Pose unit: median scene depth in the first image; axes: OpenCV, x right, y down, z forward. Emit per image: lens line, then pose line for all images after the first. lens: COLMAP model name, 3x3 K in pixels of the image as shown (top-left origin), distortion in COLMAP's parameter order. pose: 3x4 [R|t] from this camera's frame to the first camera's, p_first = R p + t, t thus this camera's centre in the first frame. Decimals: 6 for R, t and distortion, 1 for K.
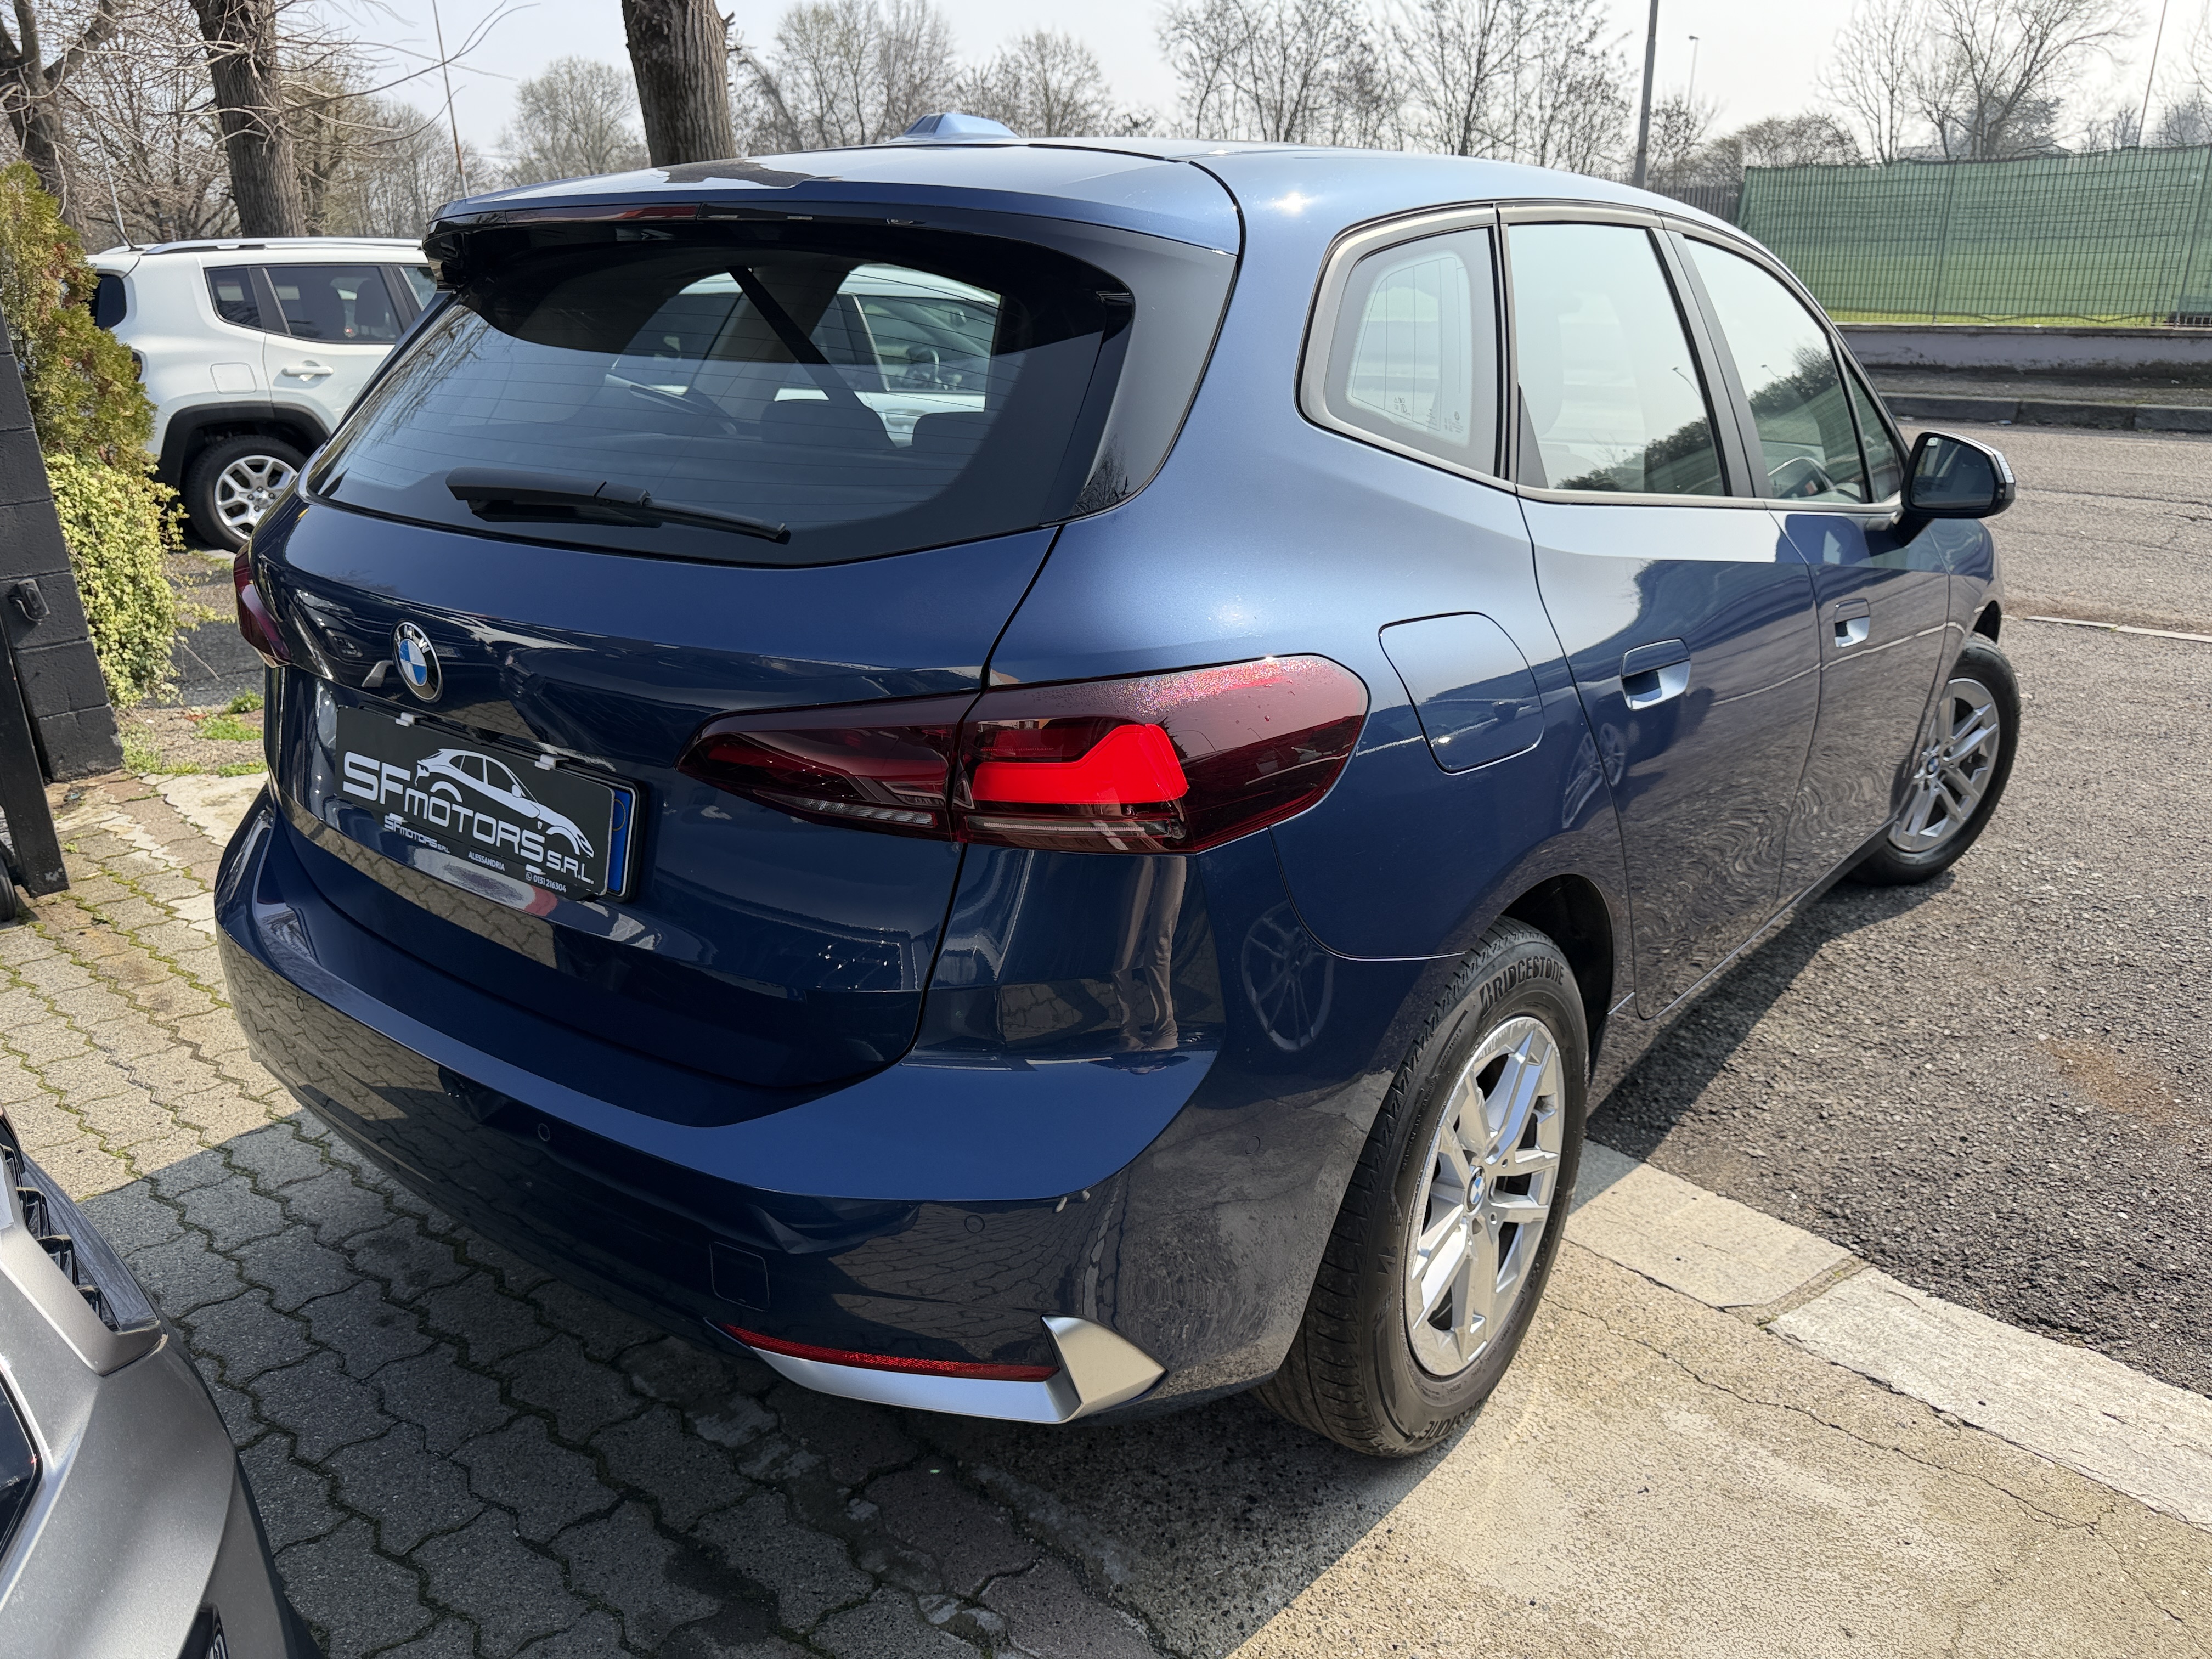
lens RADIAL K [[1565.0, 0, 1104.8], [0, 1565.0, 859.1], [0, 0, 1]] dist [-0.005532, -0.003012]
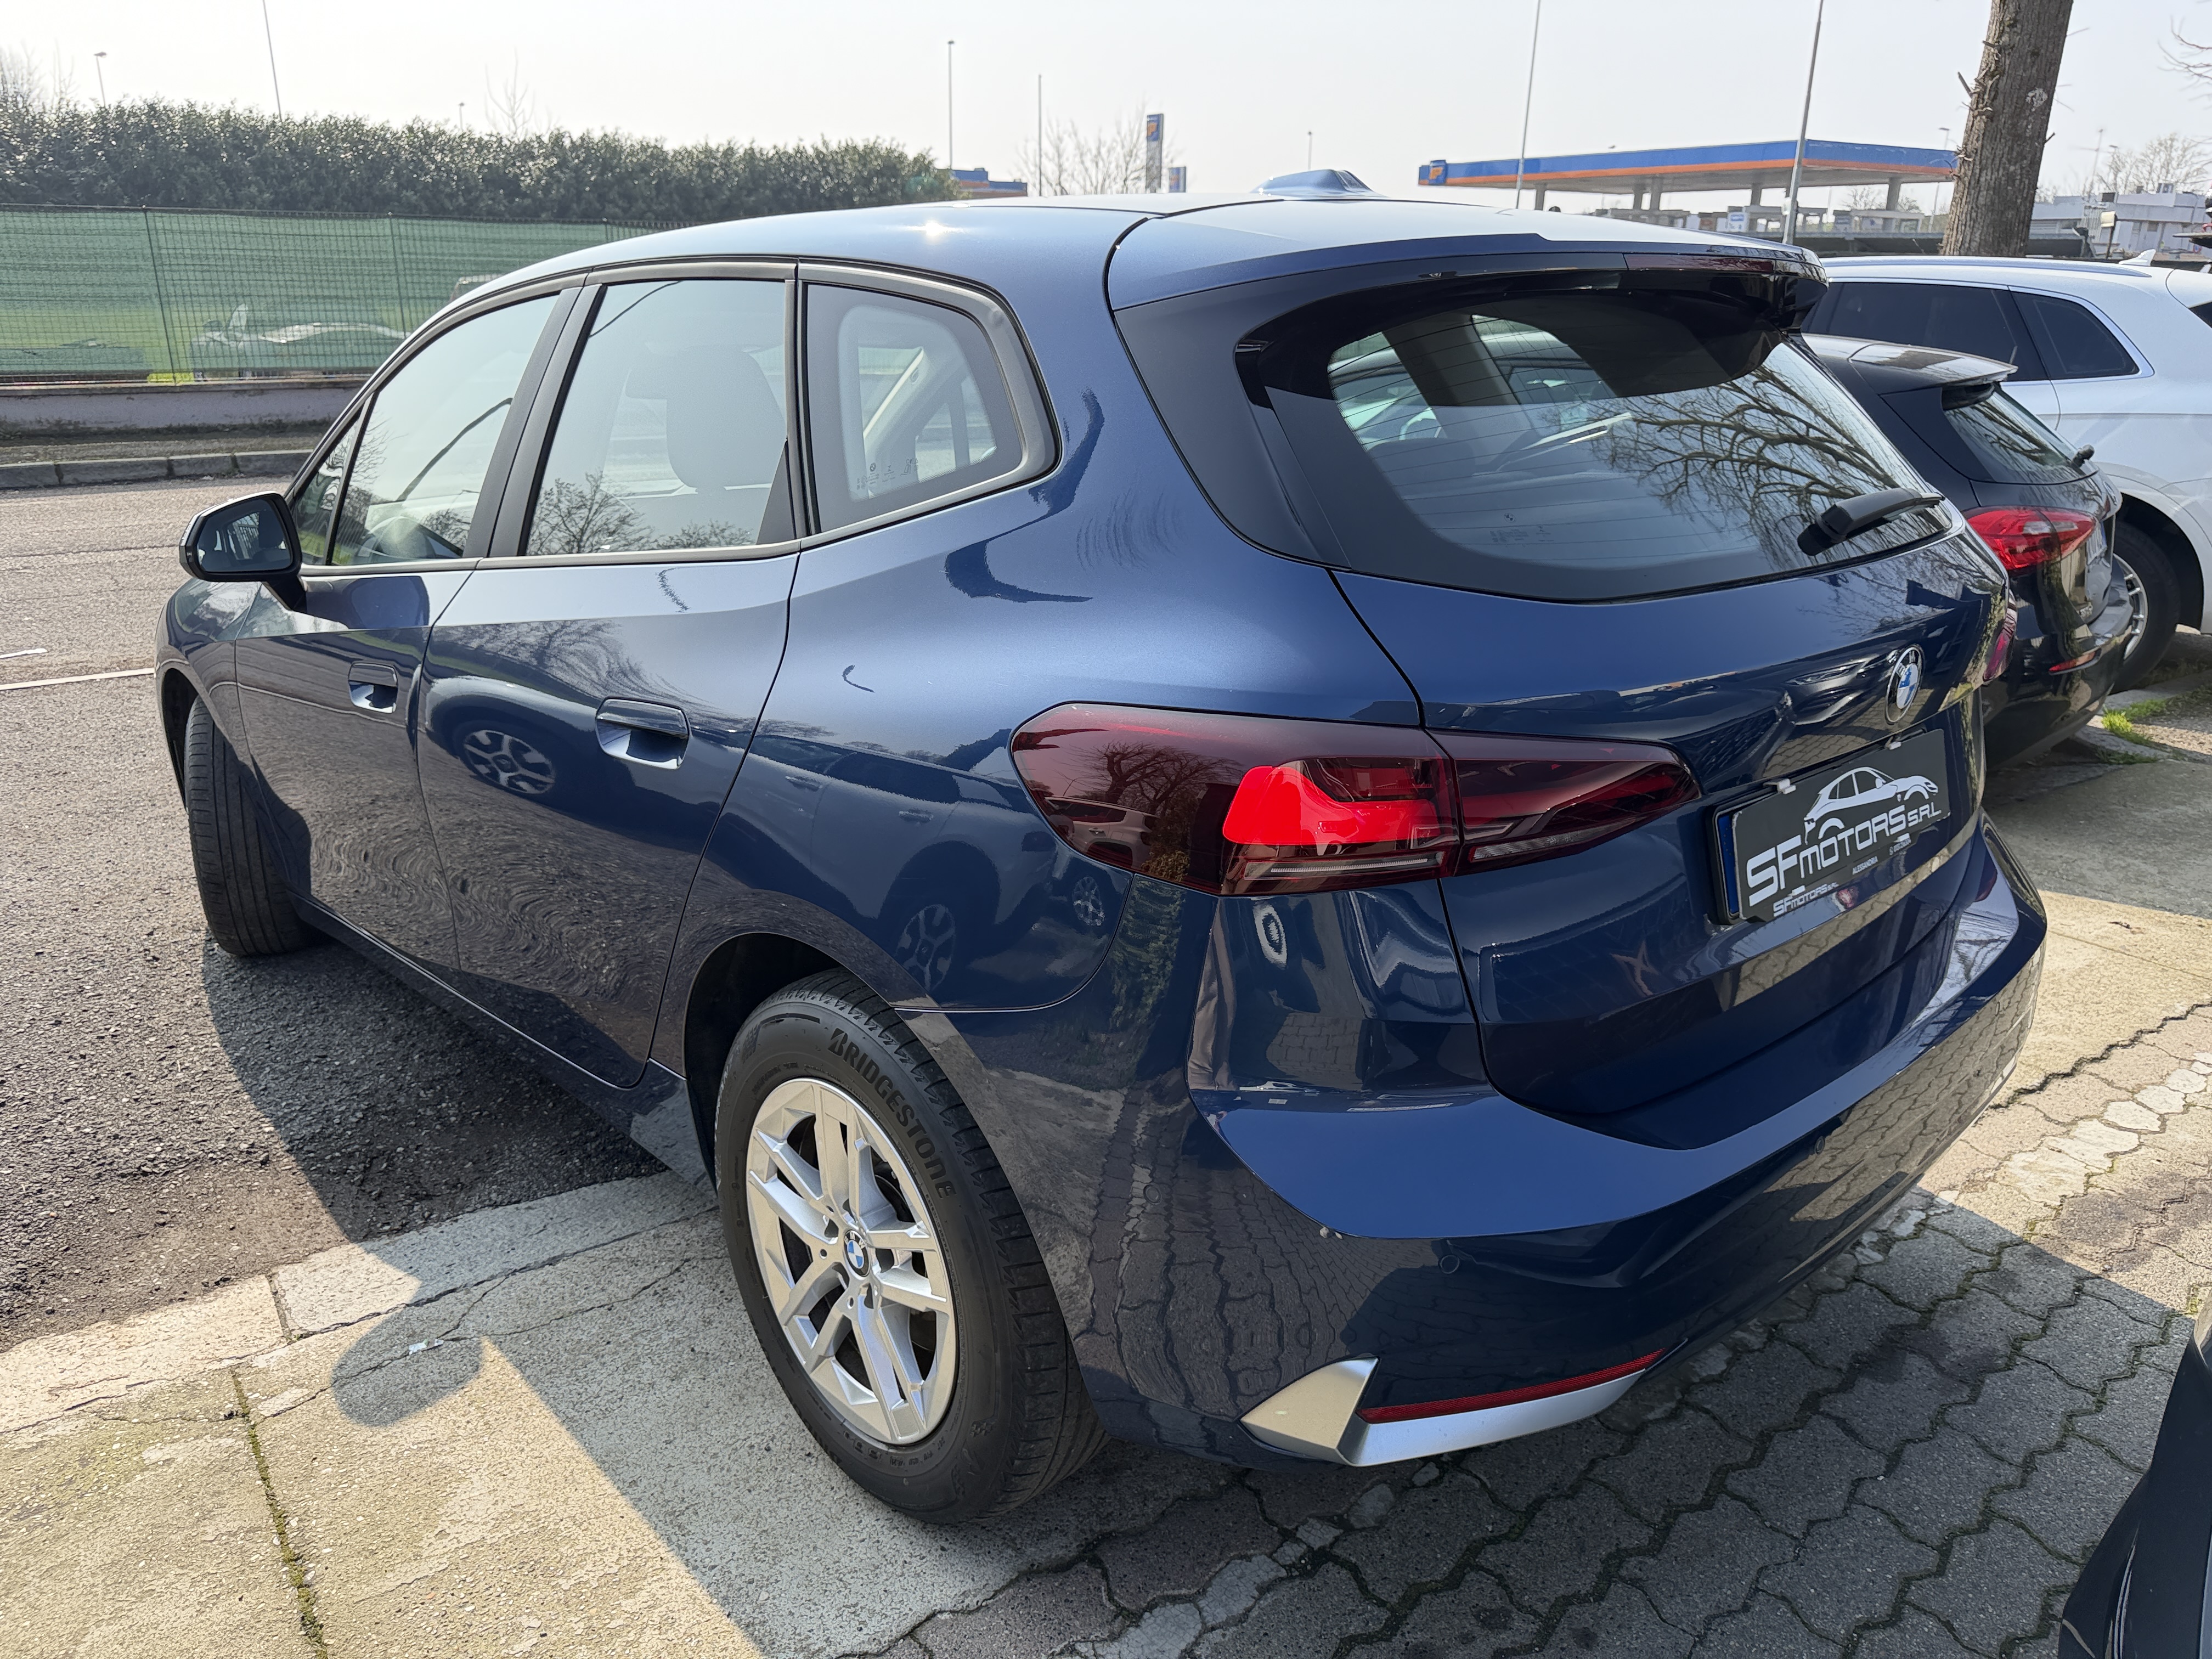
lens RADIAL K [[1519.1, 0, 1172.4], [0, 1519.1, 831.6], [0, 0, 1]] dist [0.000275, -0.000803]
pose [[0.168236, -0.308649, 0.936180, -1.365677], [0.348816, 0.906908, 0.236315, -0.407011], [-0.921967, 0.286798, 0.260236, 1.104561]]
